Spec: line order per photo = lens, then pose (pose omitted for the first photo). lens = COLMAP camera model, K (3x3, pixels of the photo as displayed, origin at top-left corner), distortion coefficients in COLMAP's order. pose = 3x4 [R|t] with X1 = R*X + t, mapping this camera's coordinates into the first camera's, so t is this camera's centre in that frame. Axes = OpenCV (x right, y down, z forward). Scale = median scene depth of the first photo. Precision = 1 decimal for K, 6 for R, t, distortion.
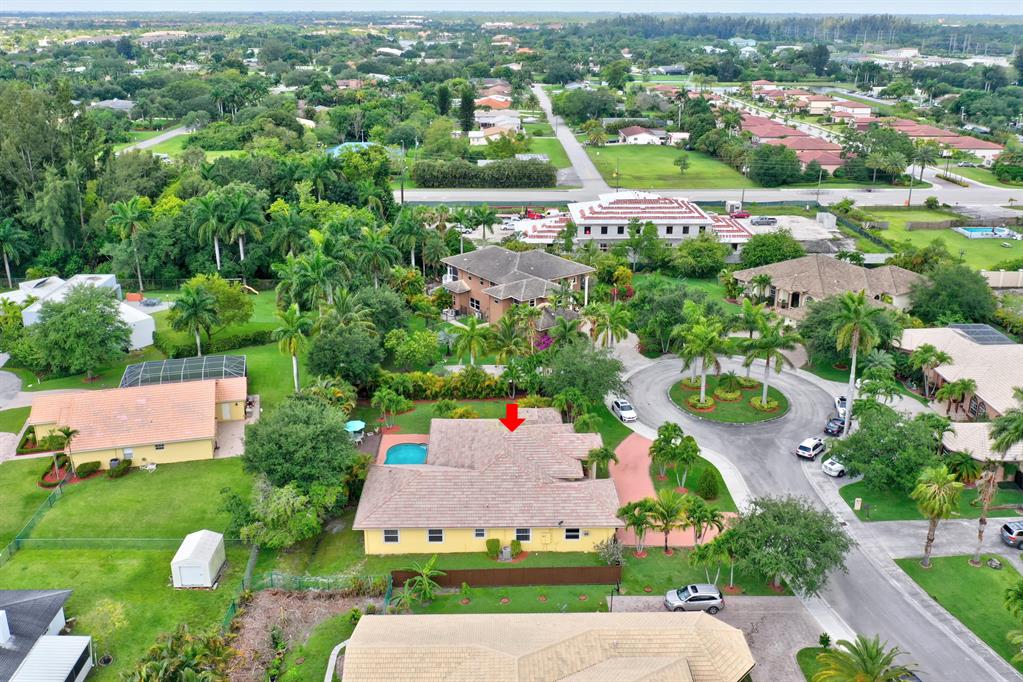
lens RADIAL K [[865.6, 0, 511.5], [0, 865.6, 341.0], [0, 0, 1]] dist [-0.009510, -0.002963]
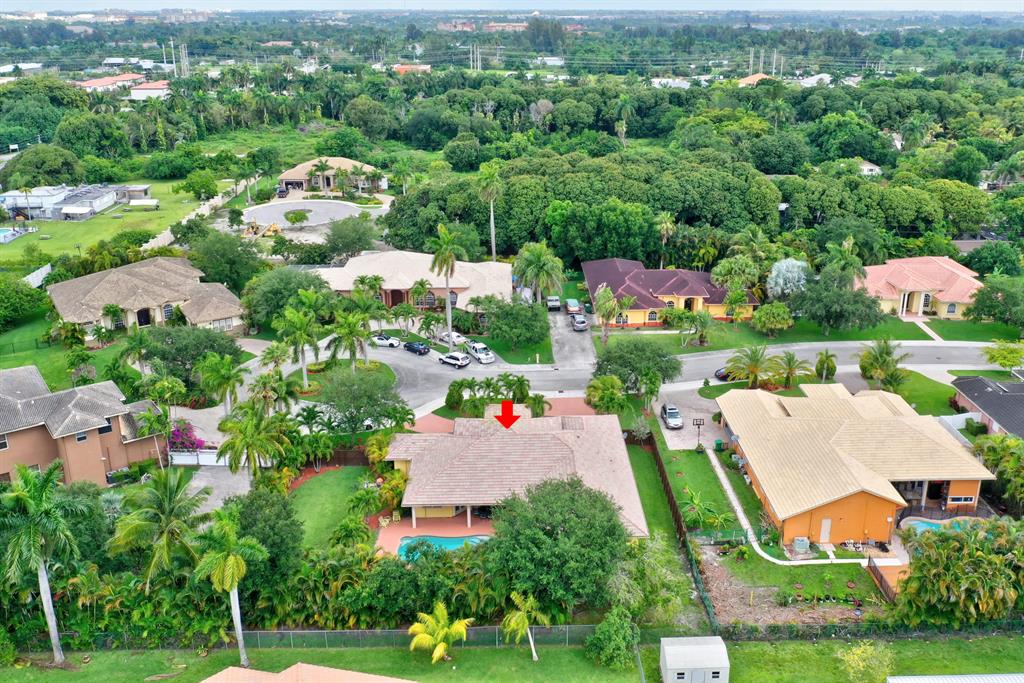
lens RADIAL K [[884.8, 0, 512.0], [0, 884.8, 341.5], [0, 0, 1]] dist [-0.012734, -0.004391]
pose [[0.015760, -0.358381, 0.933442, -0.453269], [0.358987, 0.873342, 0.329246, -0.156147], [-0.933210, 0.329904, 0.142418, 0.395633]]
